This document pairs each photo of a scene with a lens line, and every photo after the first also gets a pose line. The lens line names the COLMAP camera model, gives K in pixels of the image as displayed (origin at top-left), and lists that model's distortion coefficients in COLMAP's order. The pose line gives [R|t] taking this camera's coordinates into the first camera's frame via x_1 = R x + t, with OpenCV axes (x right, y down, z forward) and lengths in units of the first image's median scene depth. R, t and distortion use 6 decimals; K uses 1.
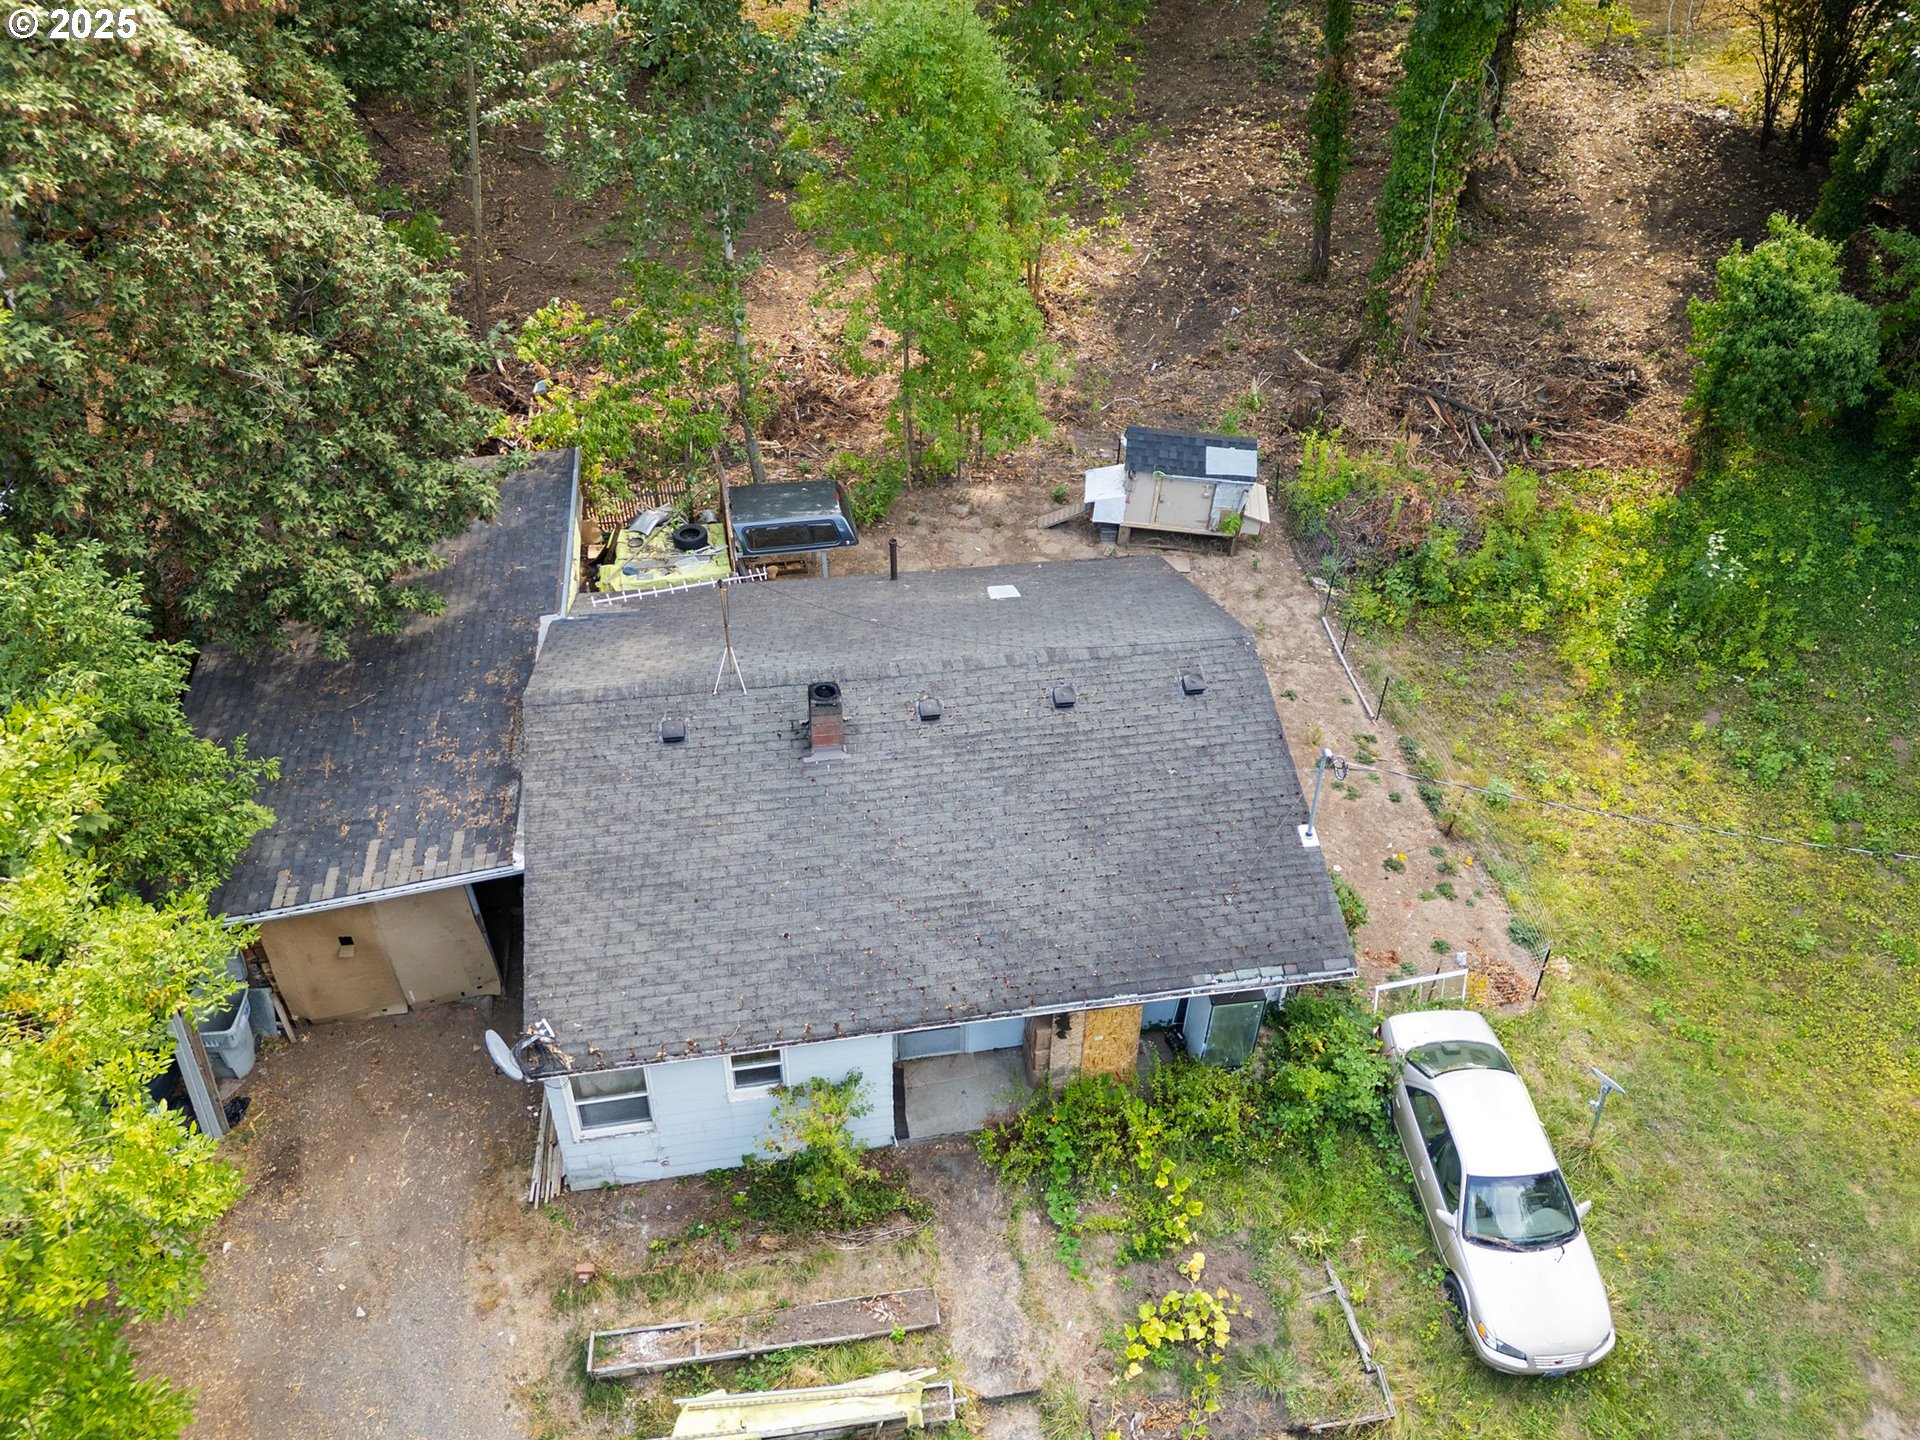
lens RADIAL K [[1458.2, 0, 970.1], [0, 1458.2, 746.9], [0, 0, 1]] dist [0.102500, -0.114254]
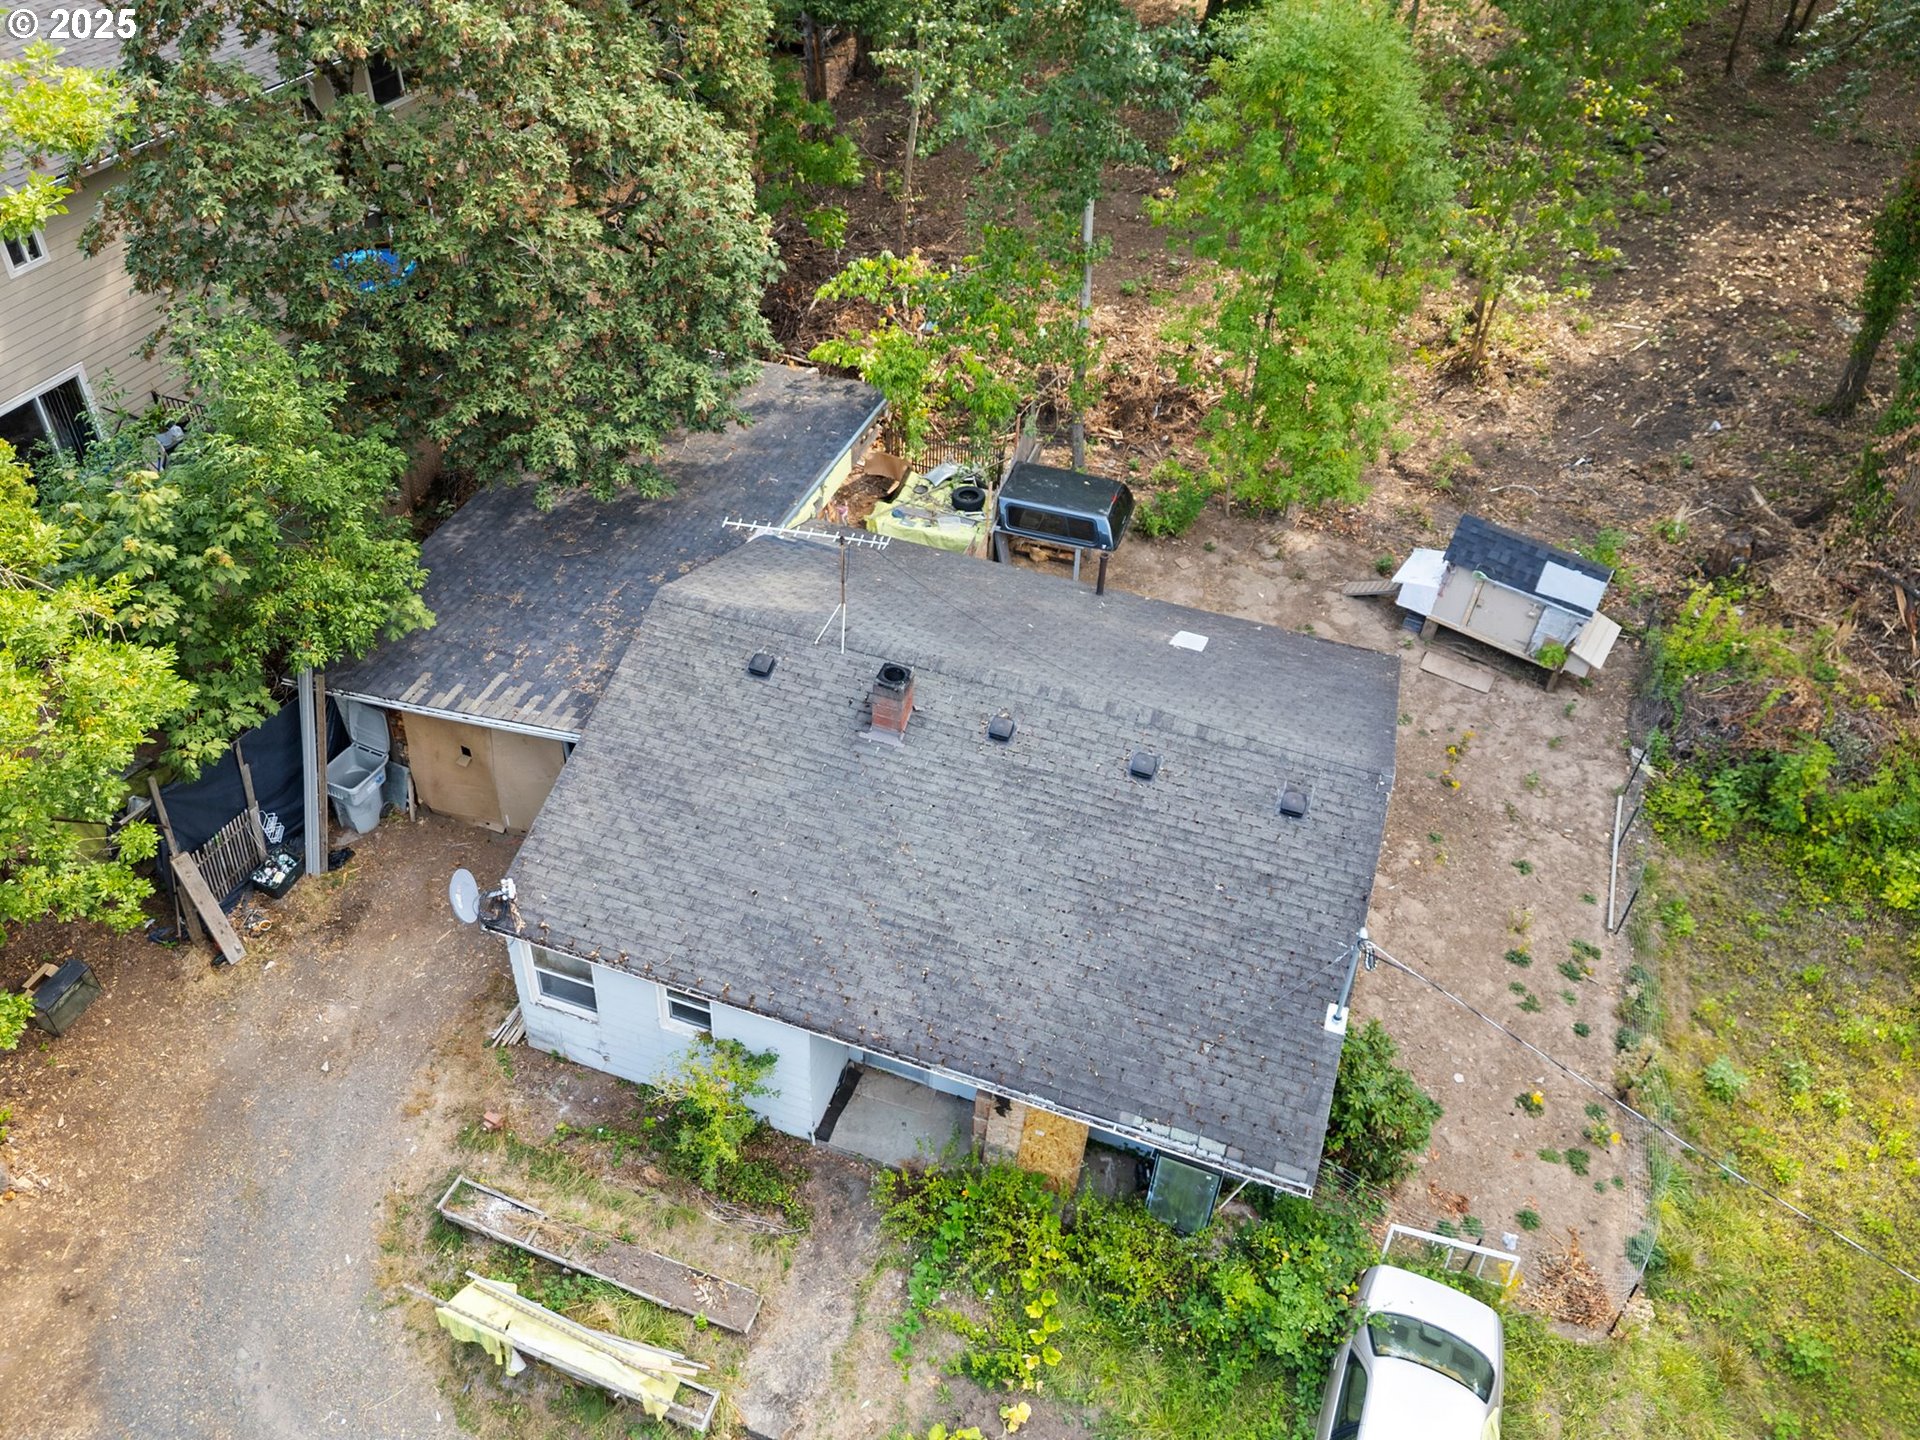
lens RADIAL K [[1446.4, 0, 912.5], [0, 1446.4, 683.8], [0, 0, 1]] dist [0.064327, -0.042793]
pose [[0.868896, 0.321357, -0.376496, 0.272503], [-0.329776, 0.943040, 0.043856, -0.077436], [0.369144, 0.086053, 0.925380, 0.115417]]
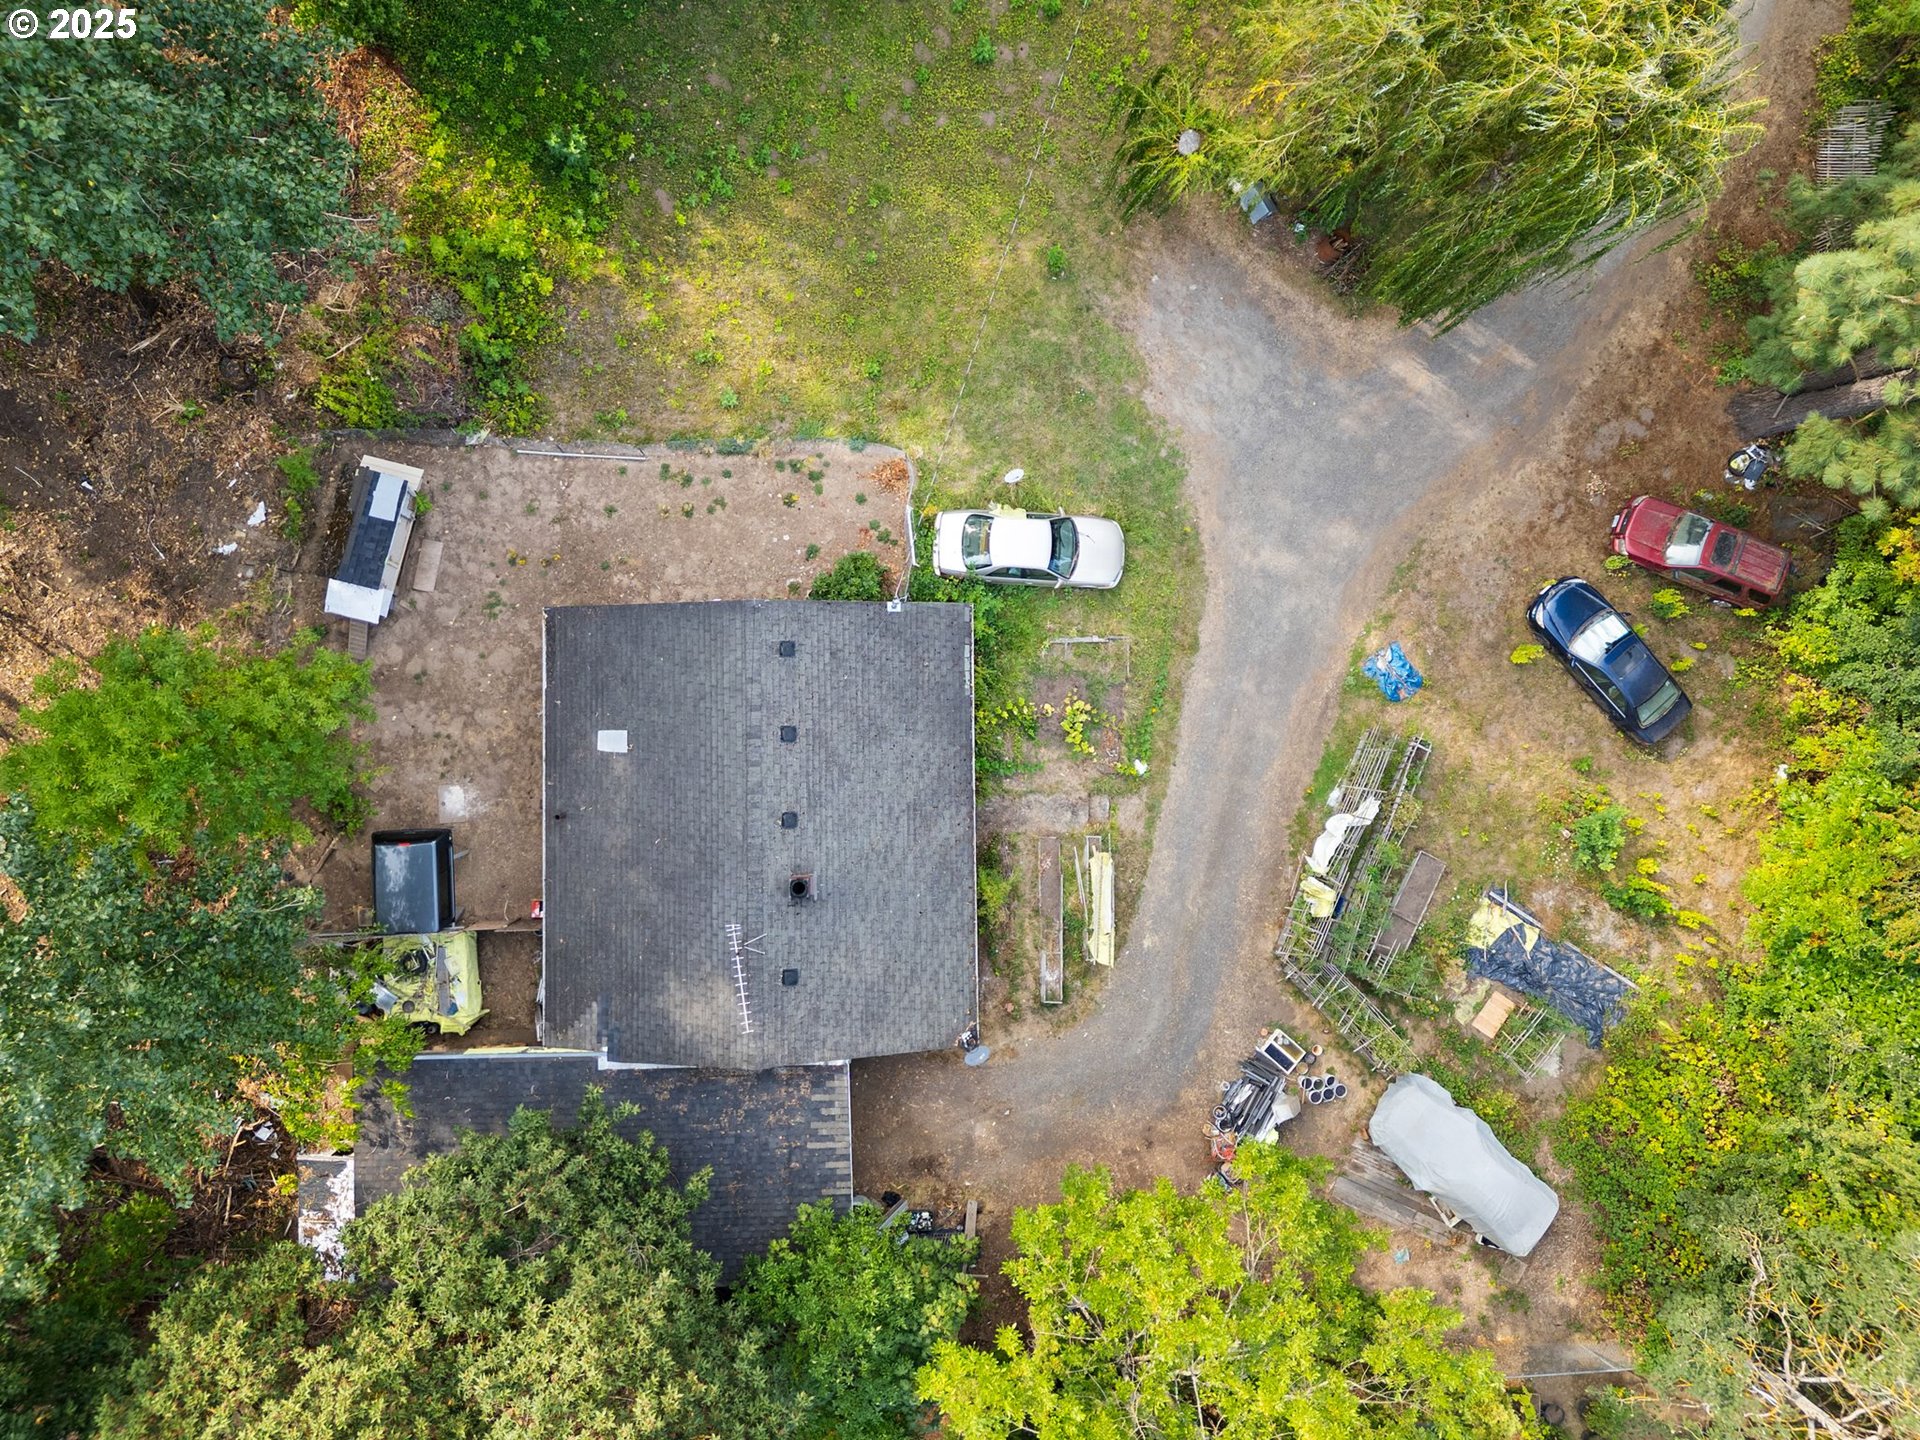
lens RADIAL K [[1458.2, 0, 970.1], [0, 1458.2, 746.9], [0, 0, 1]] dist [0.102500, -0.114254]
pose [[0.153805, -0.987931, -0.018331, 0.114475], [0.596600, 0.078061, 0.798733, -1.227741], [-0.787663, -0.133785, 0.601406, -0.111737]]
